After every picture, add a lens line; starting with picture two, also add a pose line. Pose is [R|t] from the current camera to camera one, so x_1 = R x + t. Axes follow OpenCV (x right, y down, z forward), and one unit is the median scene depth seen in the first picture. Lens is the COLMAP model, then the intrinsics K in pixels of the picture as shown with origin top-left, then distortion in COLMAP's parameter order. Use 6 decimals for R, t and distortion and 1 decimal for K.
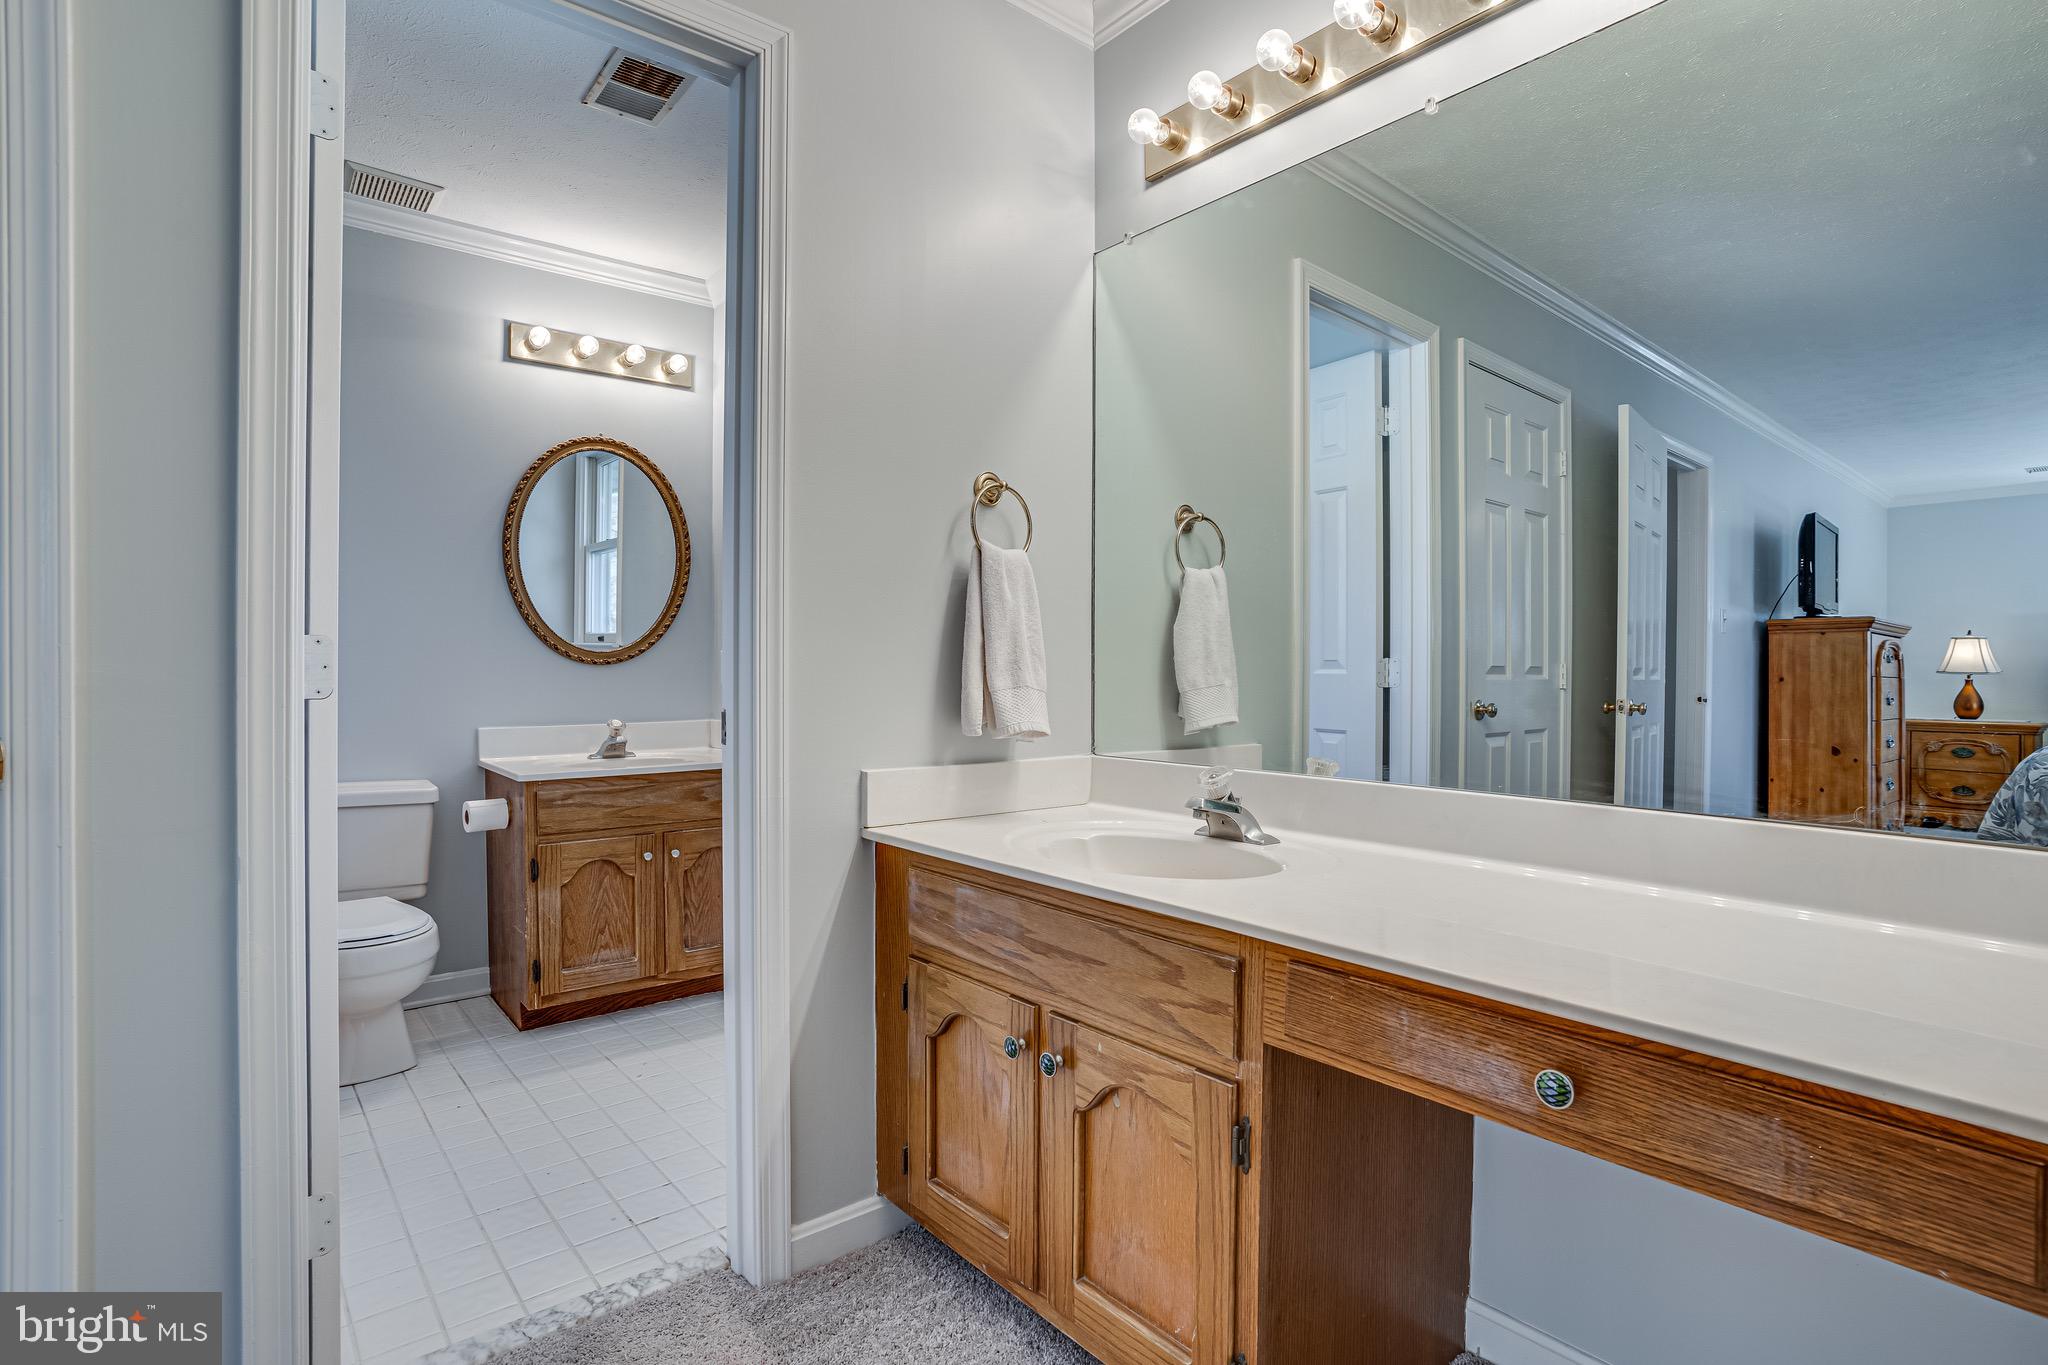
lens RADIAL K [[1000.1, 0, 1021.4], [0, 1000.1, 684.6], [0, 0, 1]] dist [-0.076435, 0.040548]
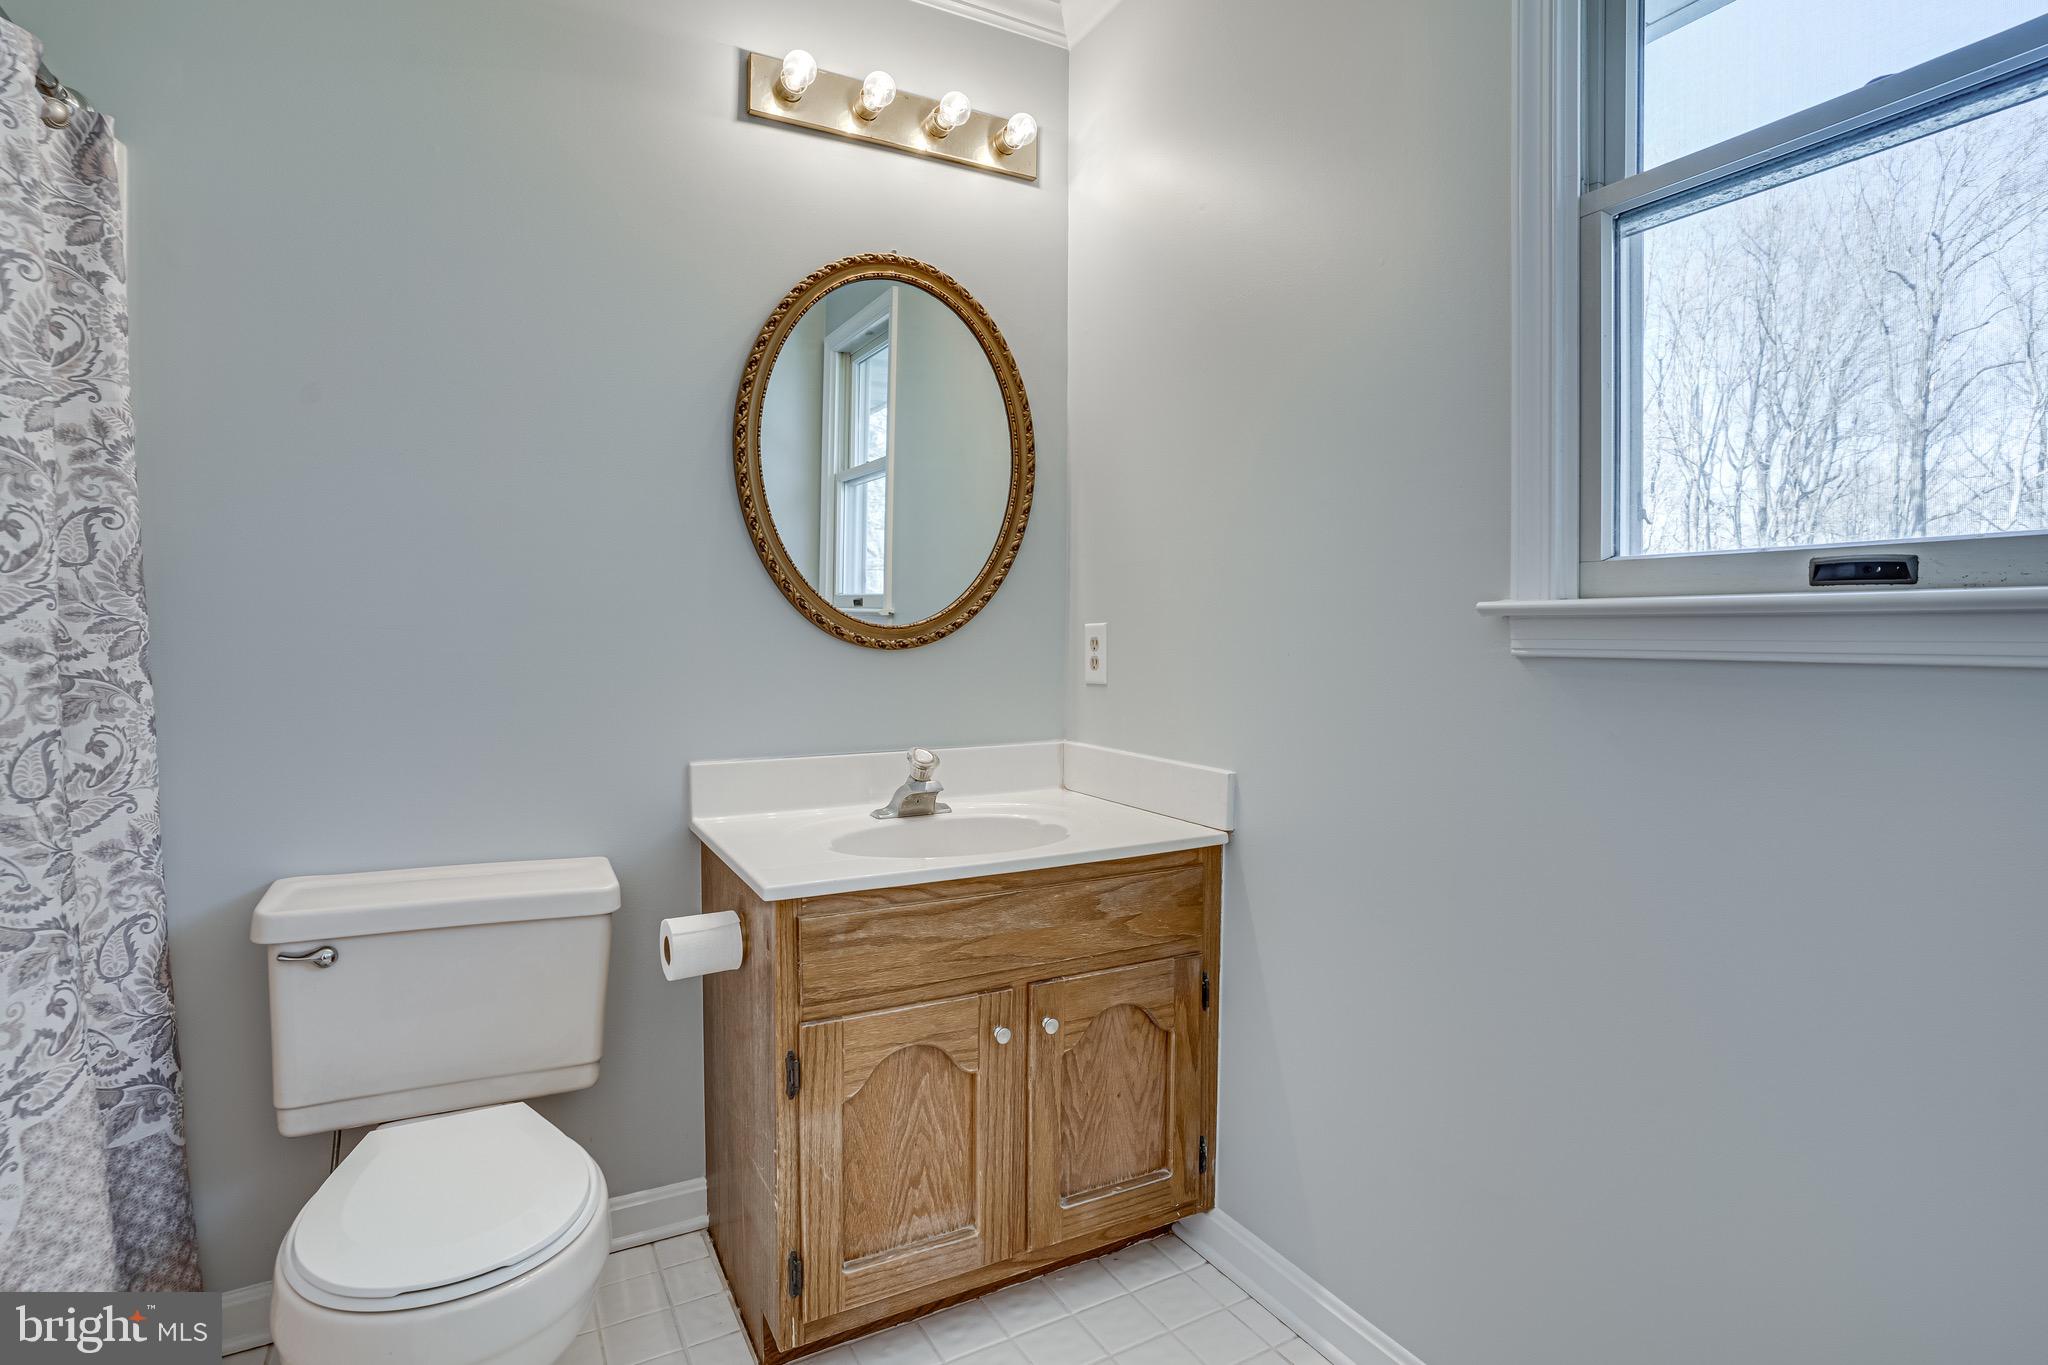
lens RADIAL K [[1024.7, 0, 1023.4], [0, 1024.7, 641.0], [0, 0, 1]] dist [-0.081954, 0.044695]
pose [[0.980348, 0.006417, -0.197172, -0.249827], [-0.007495, 0.999961, -0.004720, -0.024273], [0.197134, 0.006105, 0.980357, 0.461385]]
